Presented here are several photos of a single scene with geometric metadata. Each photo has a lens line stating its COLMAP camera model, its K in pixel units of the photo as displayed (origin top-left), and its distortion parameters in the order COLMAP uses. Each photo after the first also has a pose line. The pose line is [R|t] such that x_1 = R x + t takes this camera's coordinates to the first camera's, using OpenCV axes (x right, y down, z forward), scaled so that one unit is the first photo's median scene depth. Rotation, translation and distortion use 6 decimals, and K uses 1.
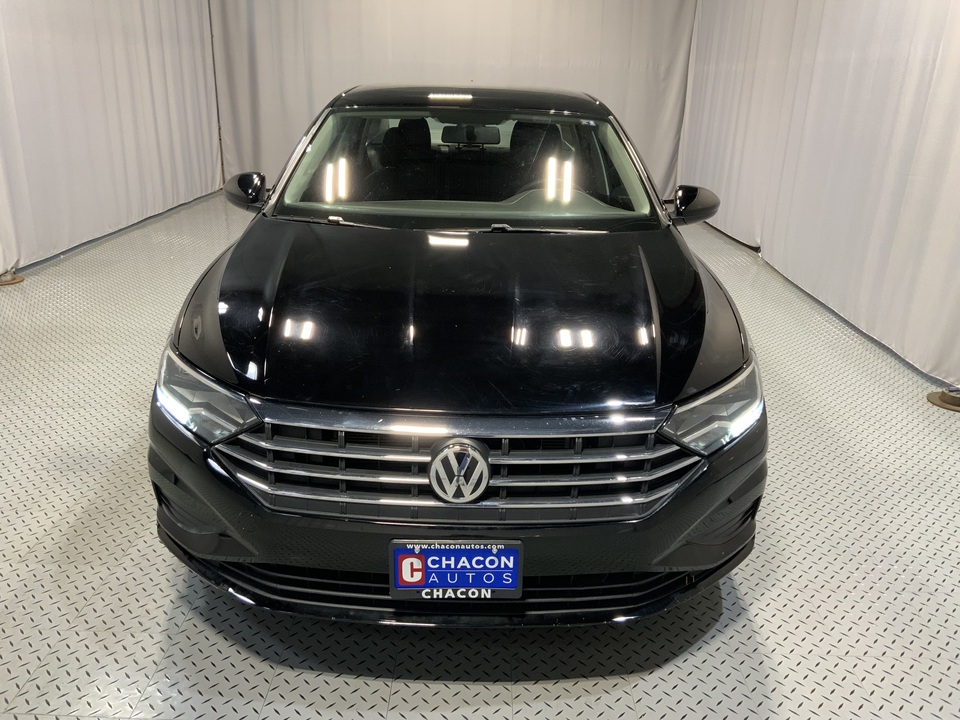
lens RADIAL K [[811.4, 0, 480.8], [0, 811.4, 355.3], [0, 0, 1]] dist [0.010734, -0.011039]
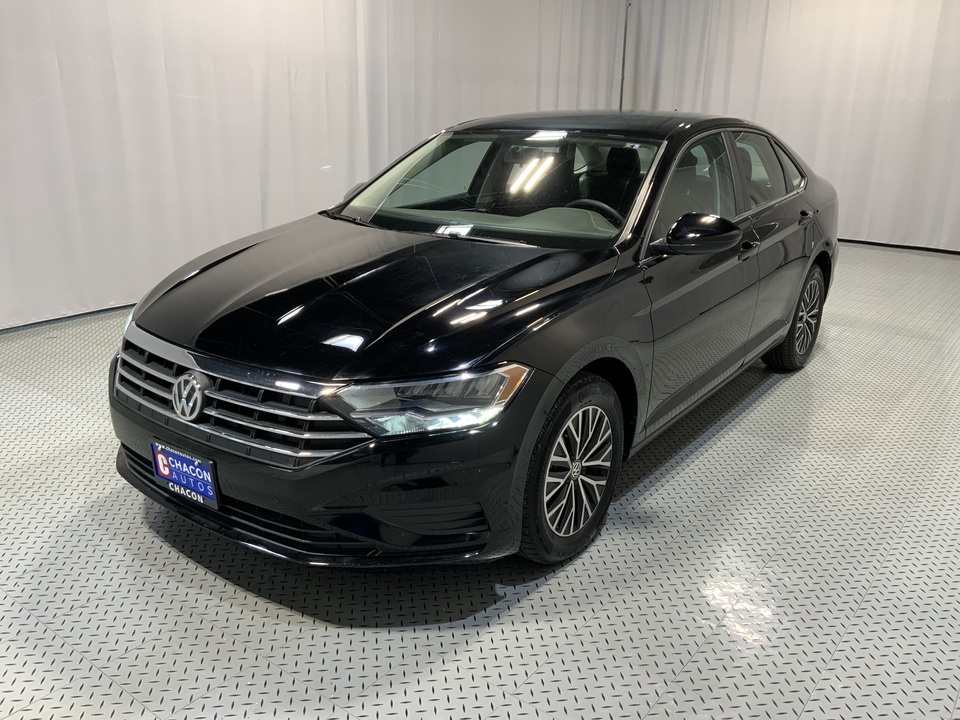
lens RADIAL K [[811.4, 0, 482.9], [0, 811.4, 363.1], [0, 0, 1]] dist [0.010734, -0.011039]
pose [[0.787319, 0.158970, -0.595699, 1.084763], [-0.185078, 0.982566, 0.017598, -0.018749], [0.588112, 0.096396, 0.803015, 0.222212]]
